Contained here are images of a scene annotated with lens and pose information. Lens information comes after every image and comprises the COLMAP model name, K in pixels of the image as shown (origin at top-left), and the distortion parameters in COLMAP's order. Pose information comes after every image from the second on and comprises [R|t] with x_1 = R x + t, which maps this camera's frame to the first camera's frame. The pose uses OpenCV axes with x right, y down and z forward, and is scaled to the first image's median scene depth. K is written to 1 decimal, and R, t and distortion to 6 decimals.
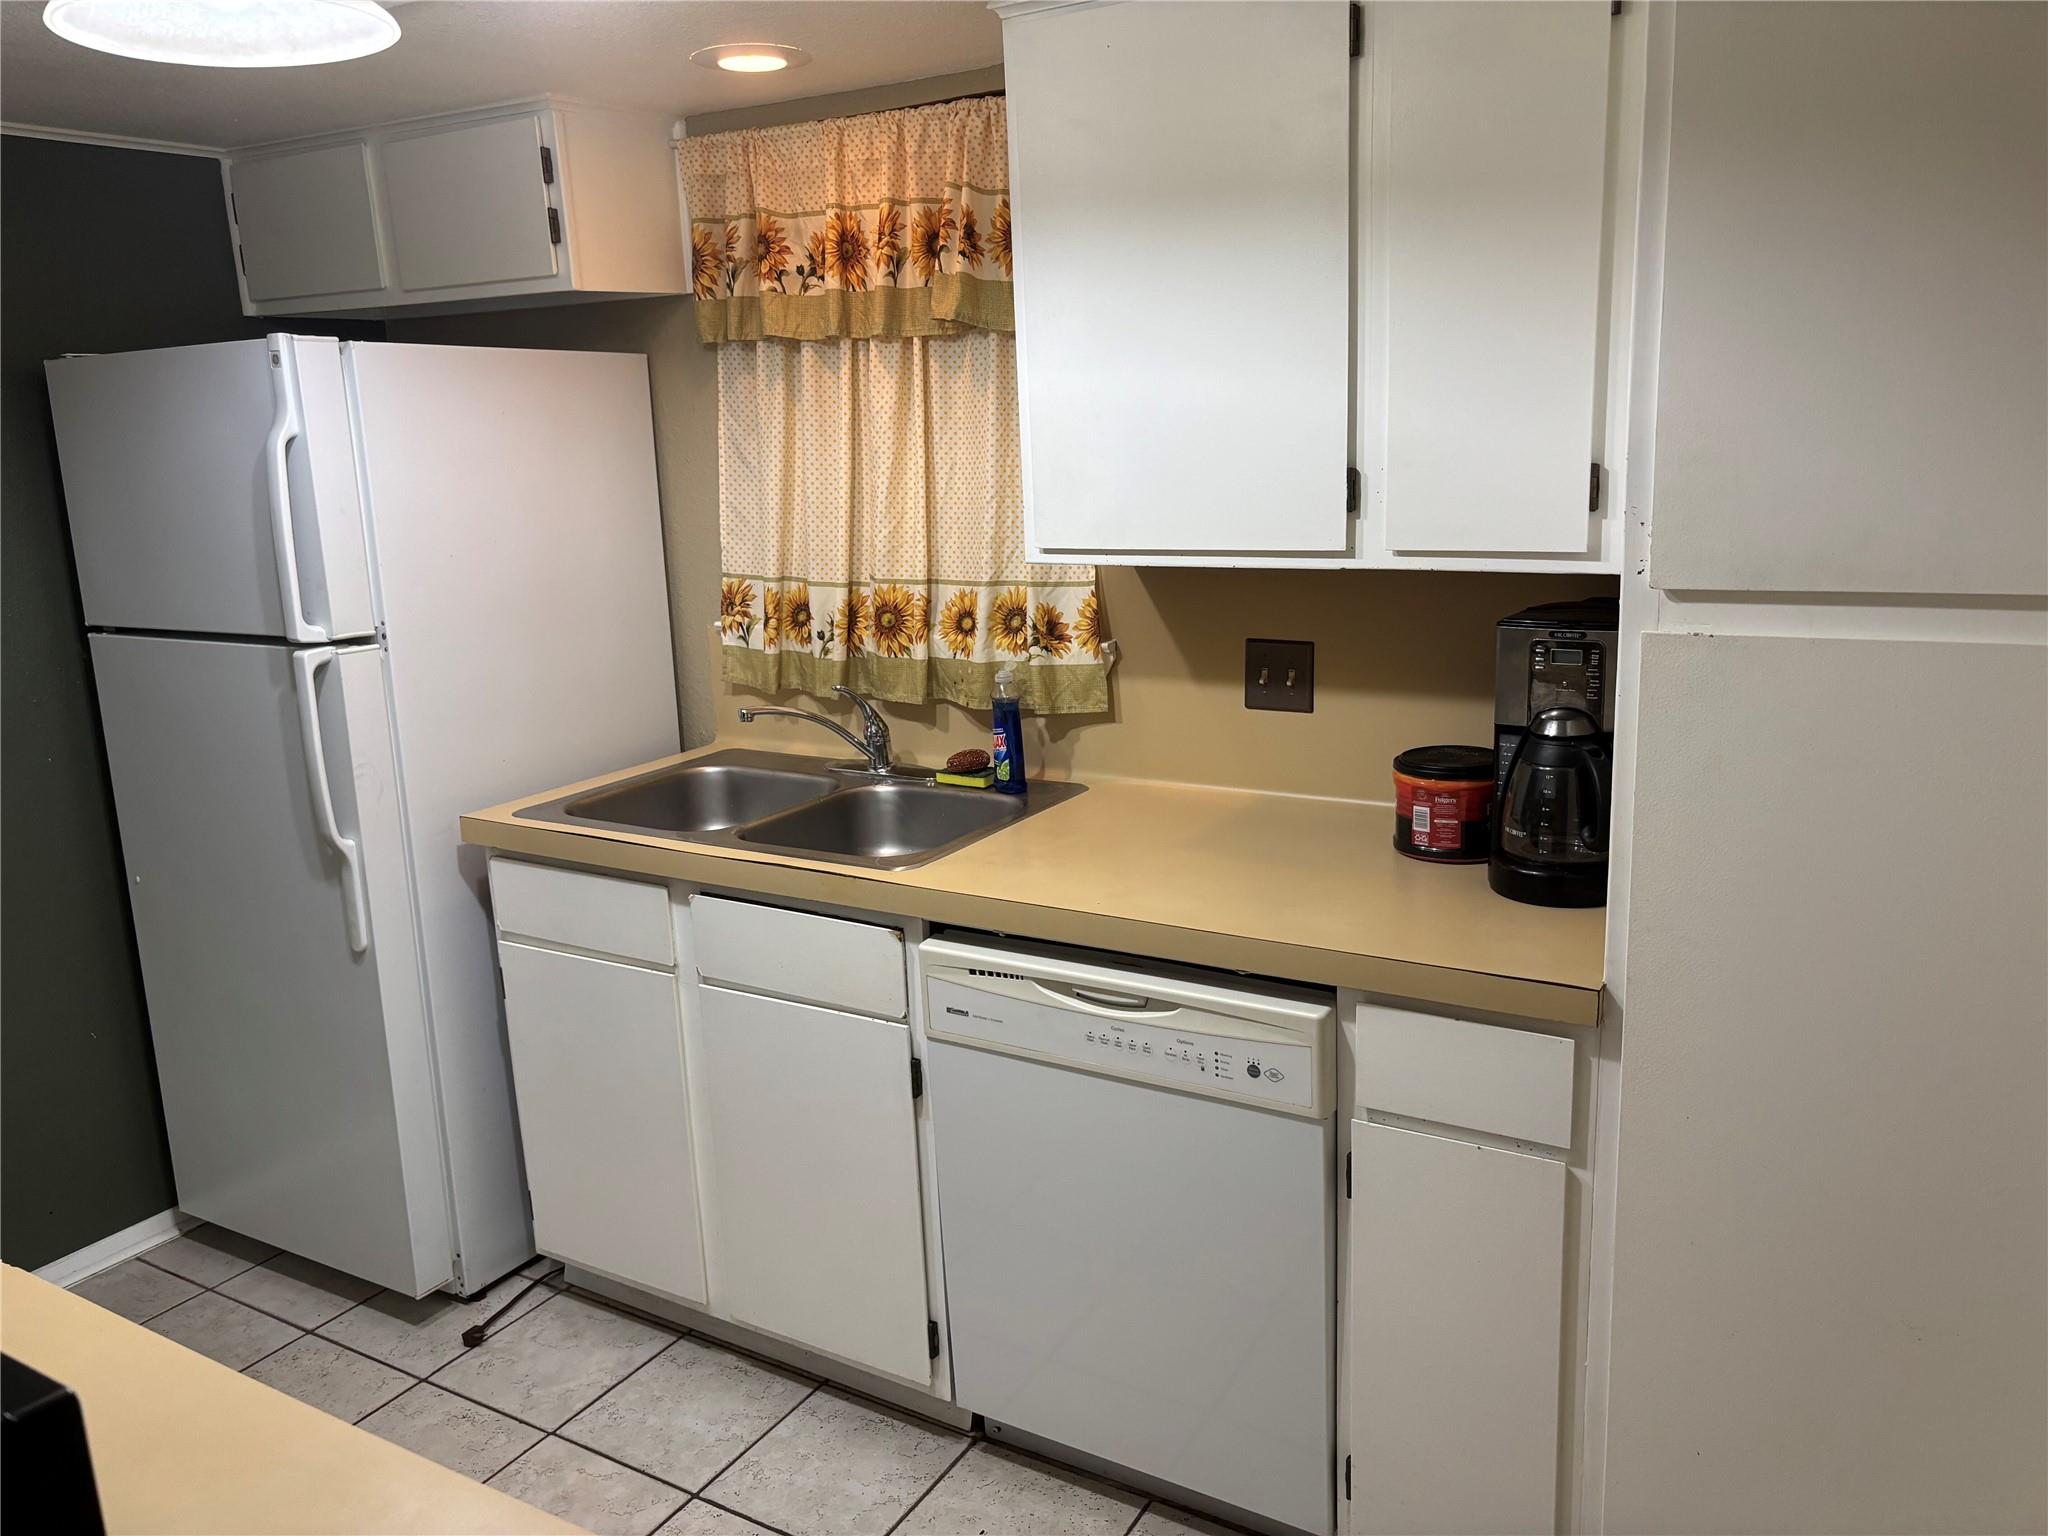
lens RADIAL K [[1550.3, 0, 1035.5], [0, 1550.3, 768.7], [0, 0, 1]] dist [0.046452, -0.050428]
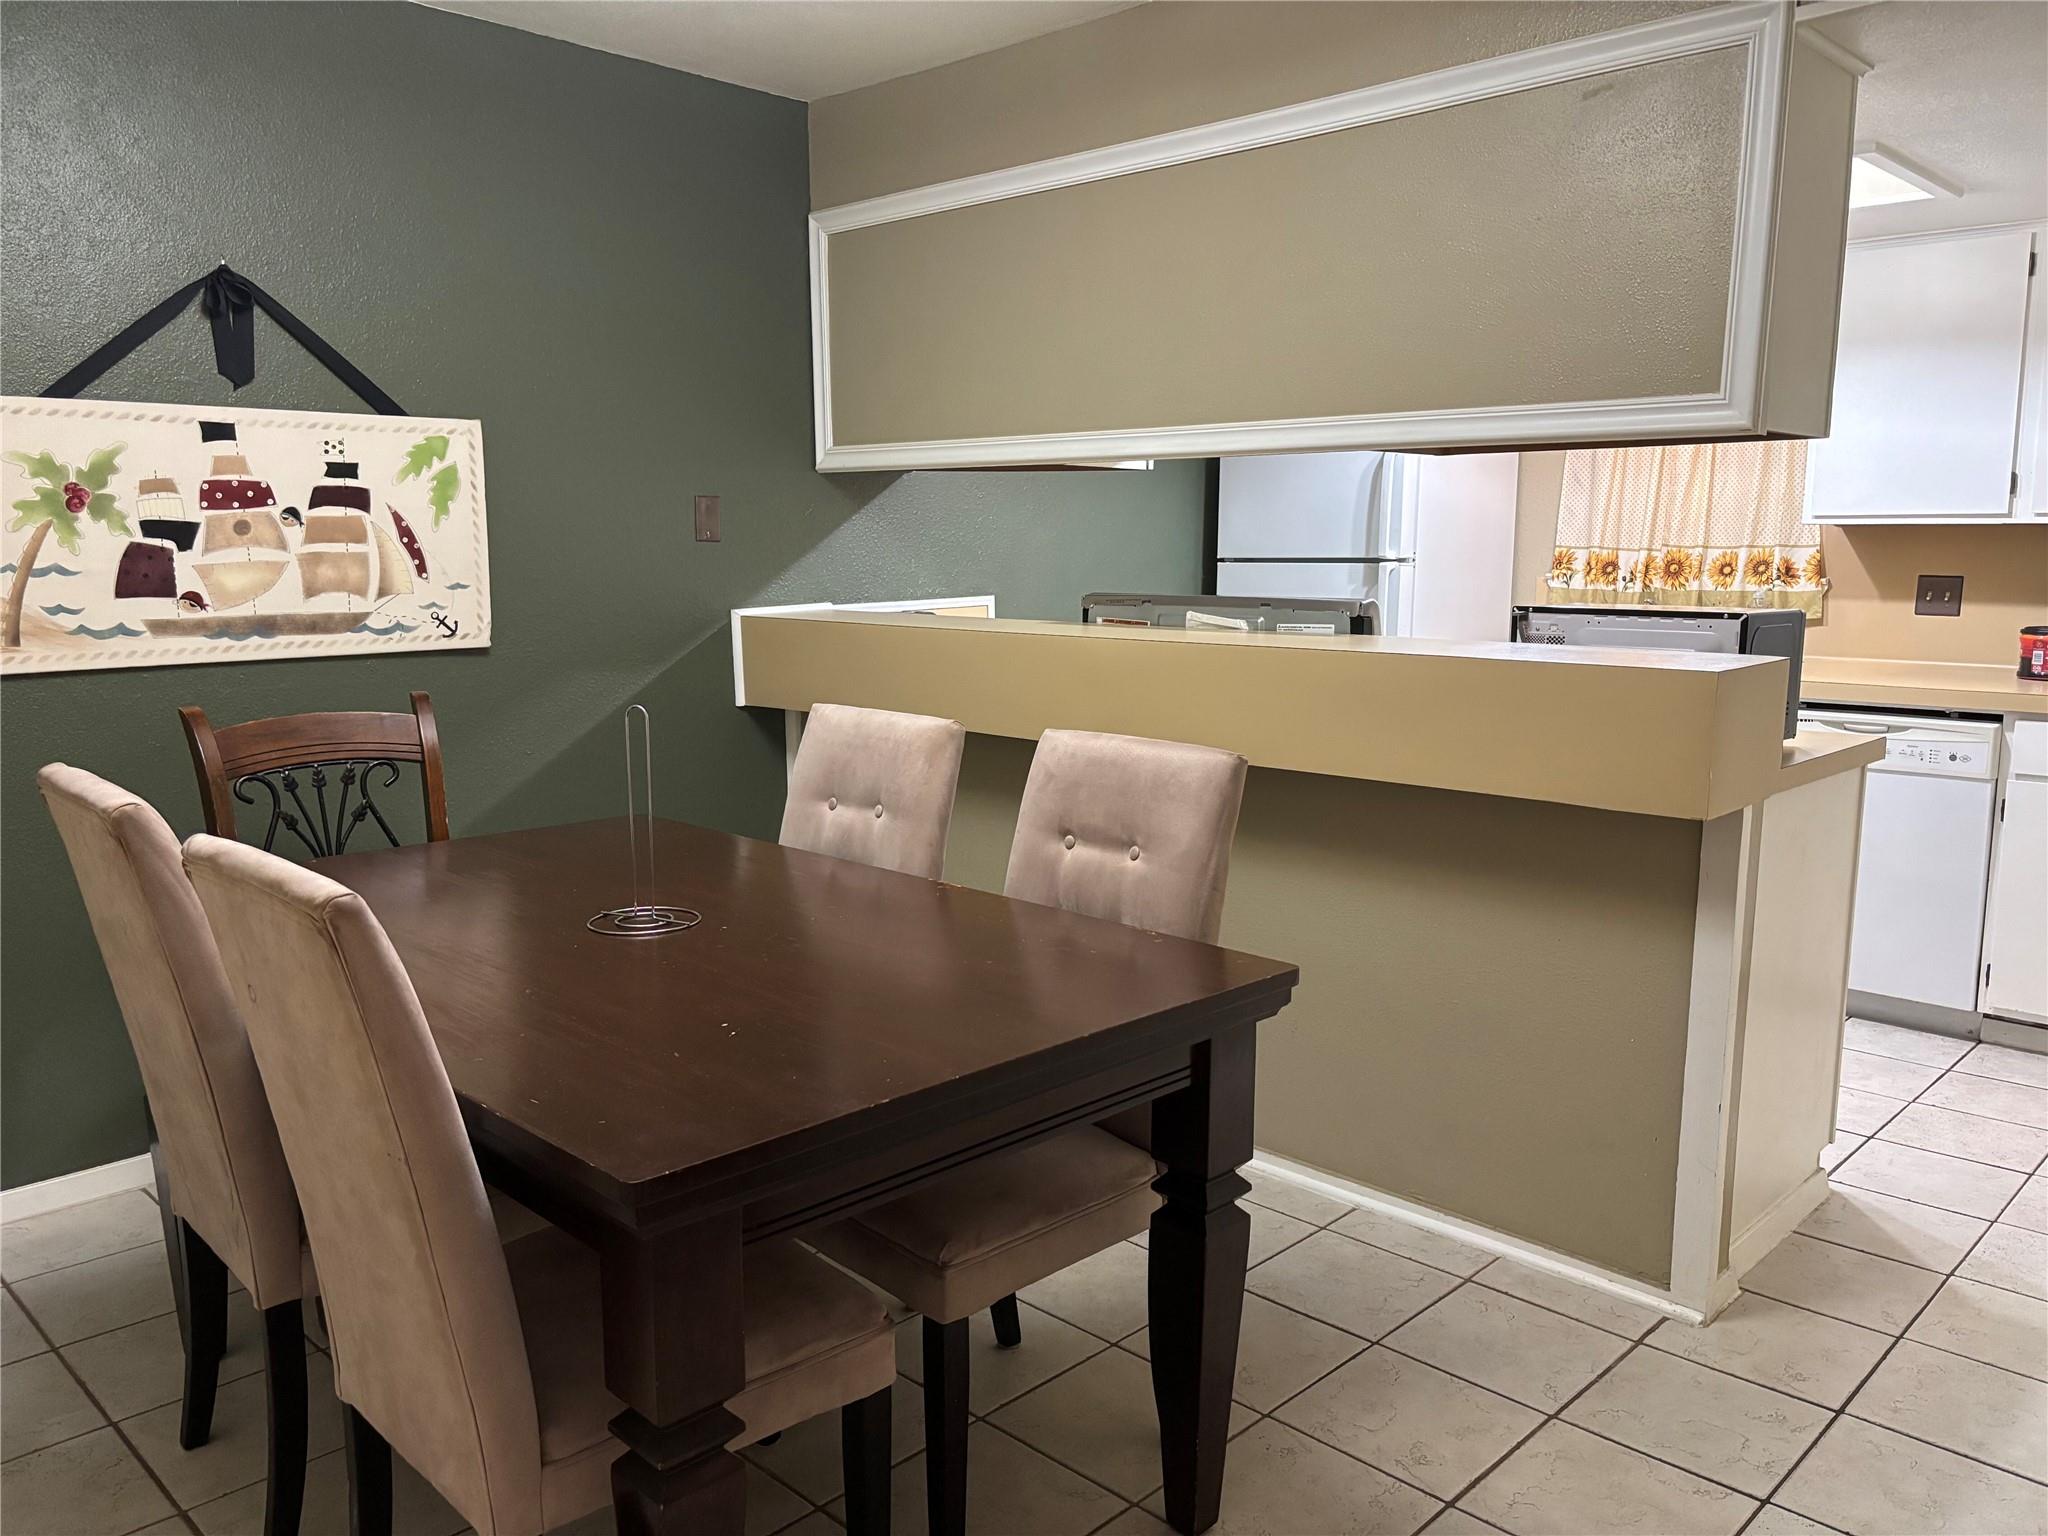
lens RADIAL K [[1550.3, 0, 1018.6], [0, 1550.3, 766.6], [0, 0, 1]] dist [0.046452, -0.050428]
pose [[0.971686, 0.067848, -0.226326, -0.428020], [-0.083066, 0.994832, -0.058398, 0.312534], [0.221194, 0.075544, 0.972299, -0.930217]]
